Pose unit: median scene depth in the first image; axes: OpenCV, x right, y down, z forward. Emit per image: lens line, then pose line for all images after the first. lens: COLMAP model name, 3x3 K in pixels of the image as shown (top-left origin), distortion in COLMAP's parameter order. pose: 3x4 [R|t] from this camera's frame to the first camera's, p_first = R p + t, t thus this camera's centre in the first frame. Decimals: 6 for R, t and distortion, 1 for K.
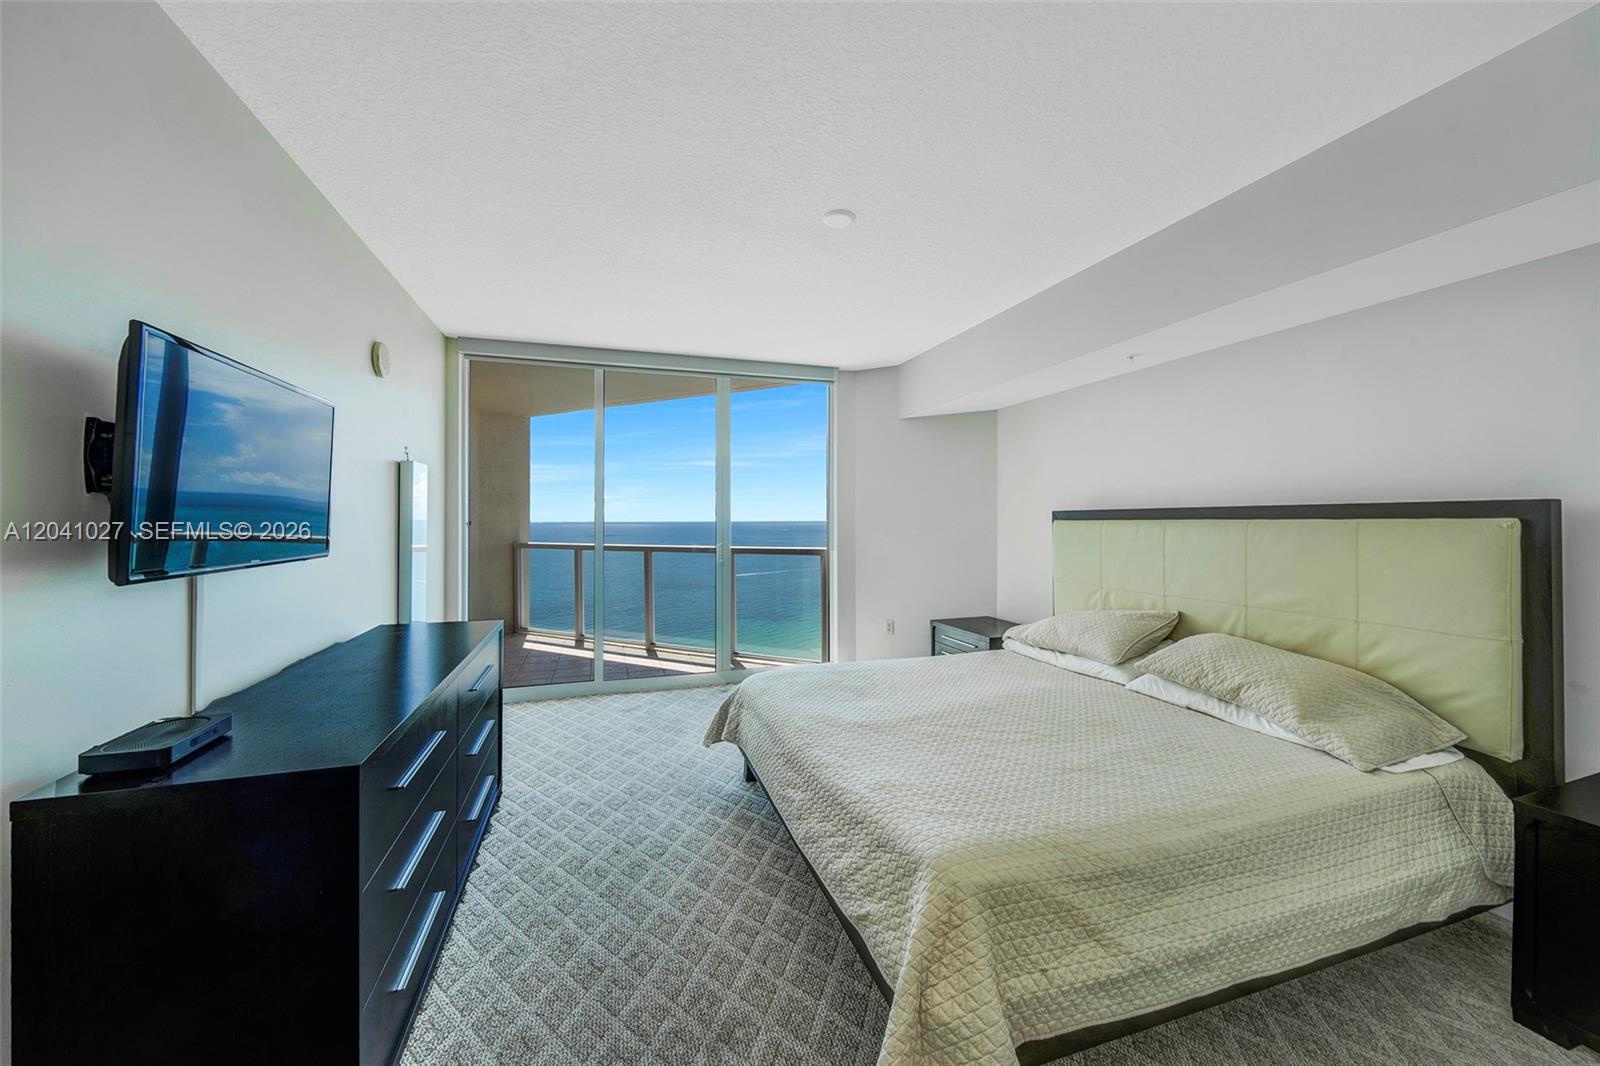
lens RADIAL K [[635.1, 0, 827.1], [0, 635.1, 492.0], [0, 0, 1]] dist [-0.001145, -0.000091]
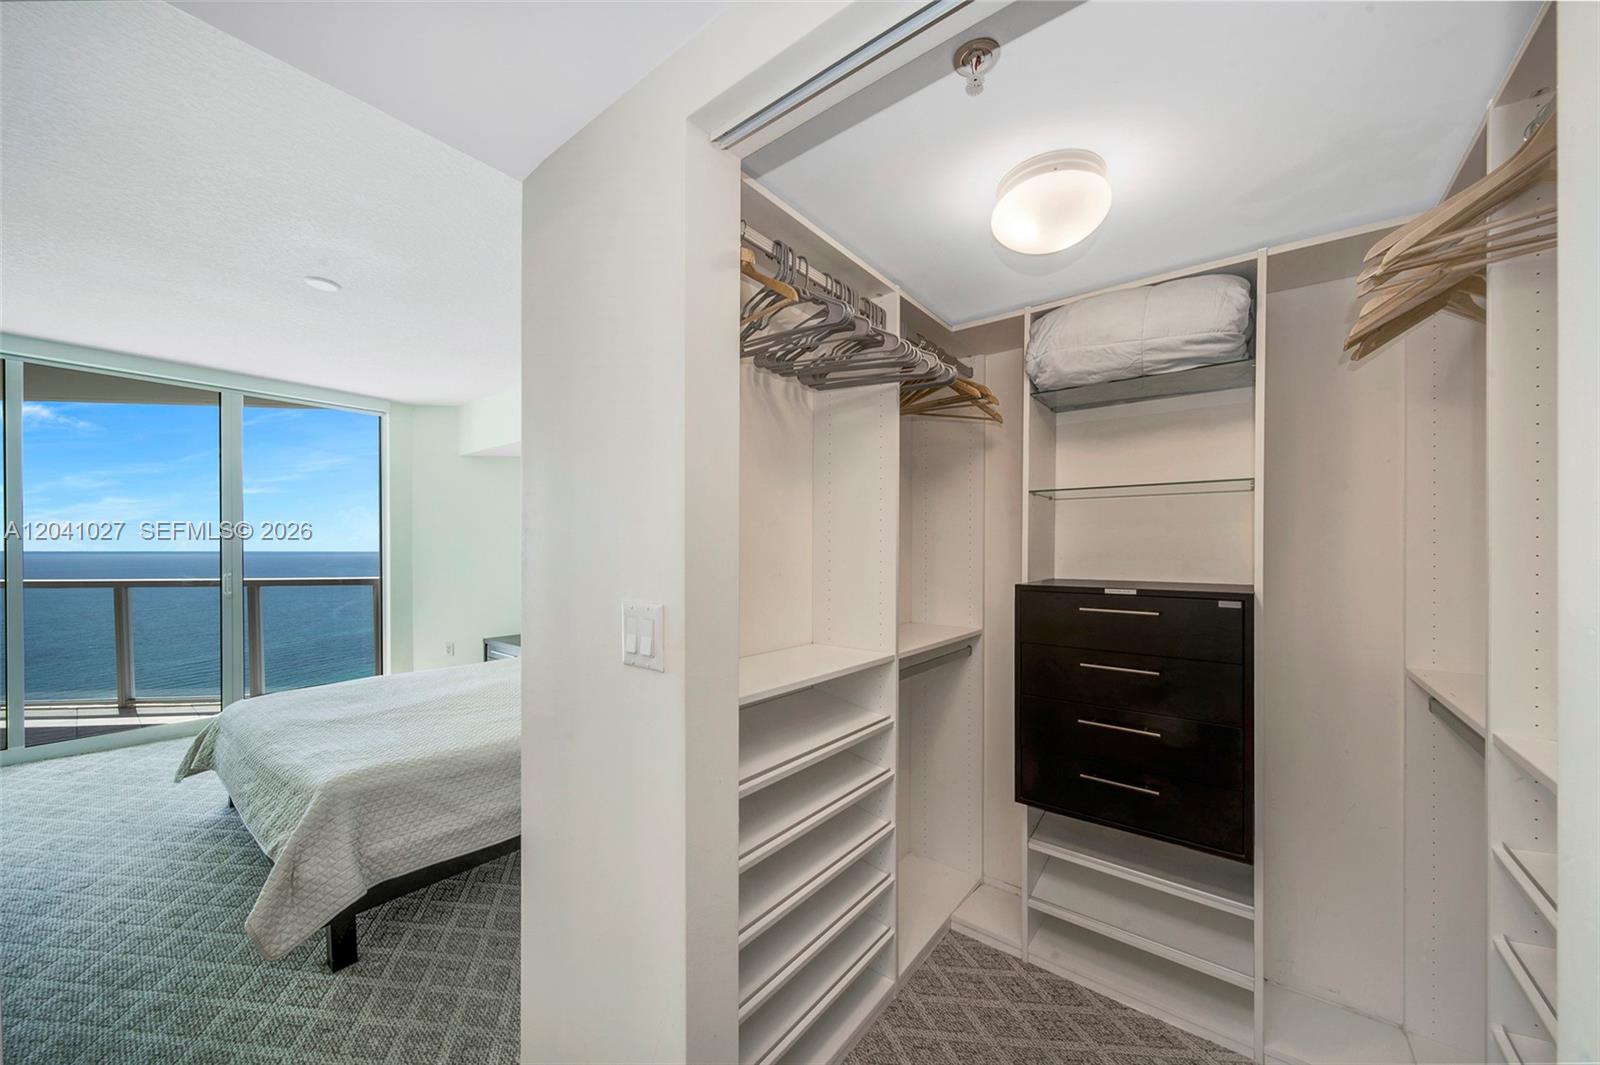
lens RADIAL K [[579.1, 0, 800.0], [0, 579.1, 532.5], [0, 0, 1]] dist [-0.001008, 0.000215]
pose [[0.844394, 0.005452, 0.535695, 0.103049], [-0.015378, 0.999783, 0.014064, -0.008064], [-0.535502, -0.020114, 0.844294, -0.186754]]
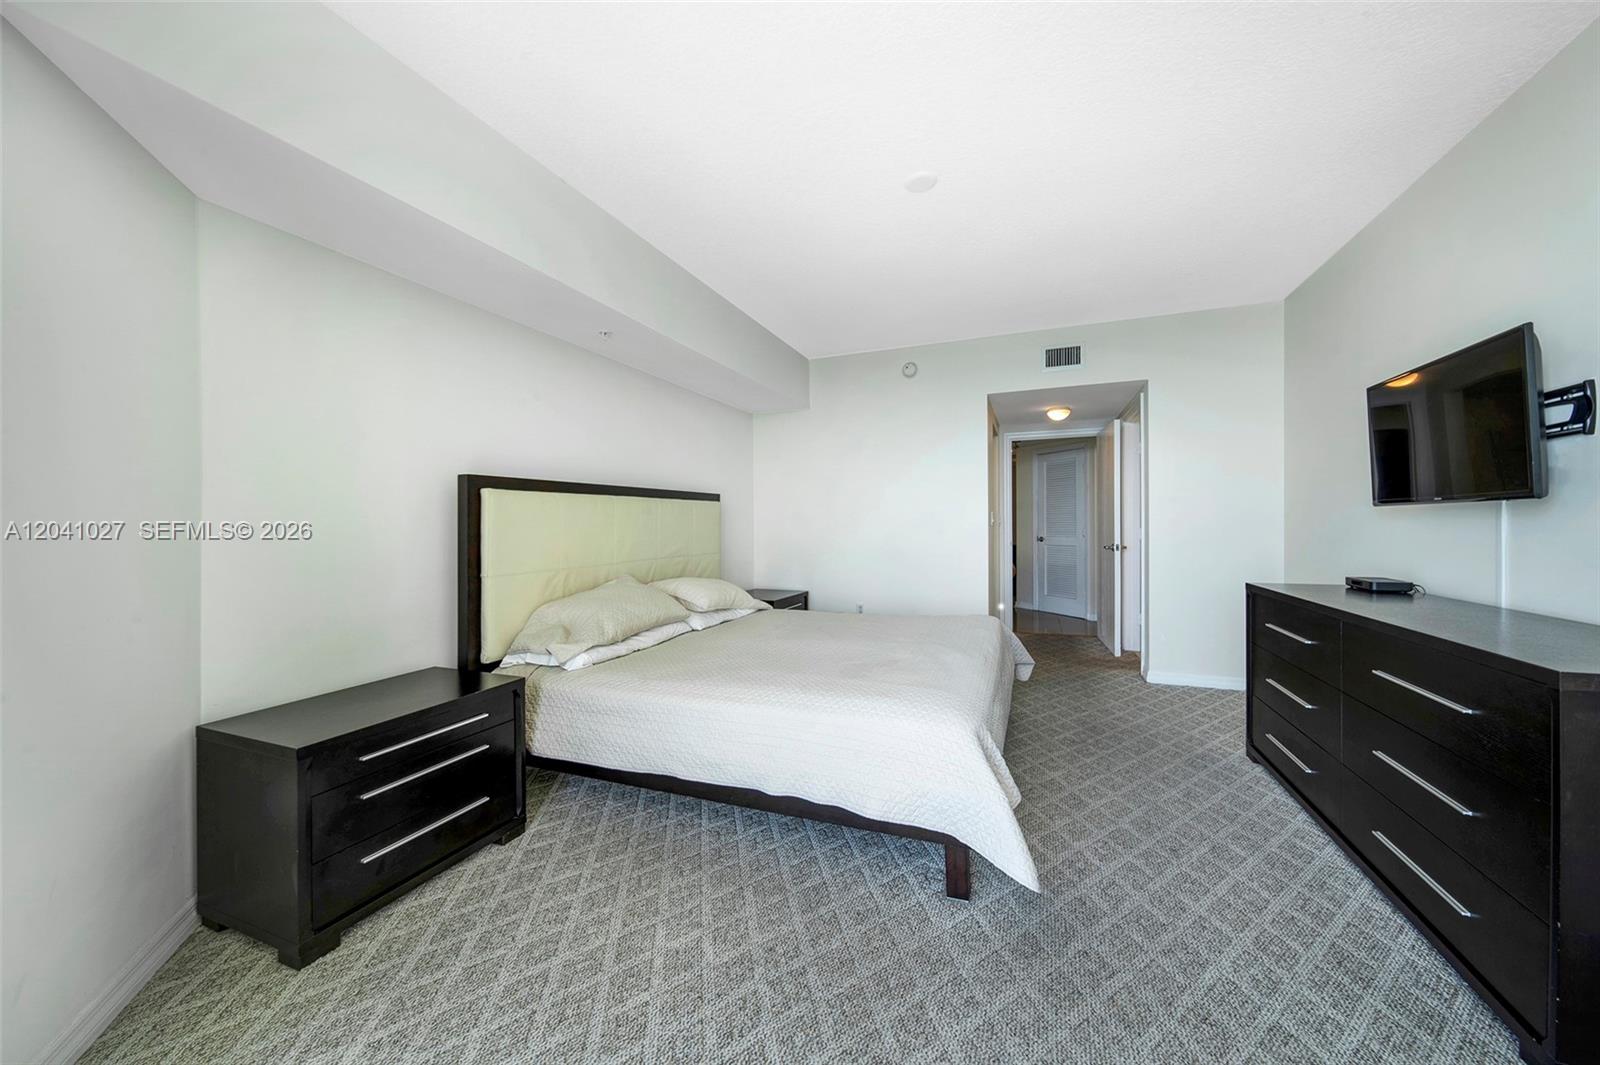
lens RADIAL K [[579.1, 0, 800.0], [0, 579.1, 532.5], [0, 0, 1]] dist [-0.001008, 0.000215]
pose [[-0.749646, -0.000062, 0.661839, -0.363321], [-0.012055, 0.999835, -0.013561, 0.115081], [-0.661729, -0.018145, -0.749523, 1.494779]]
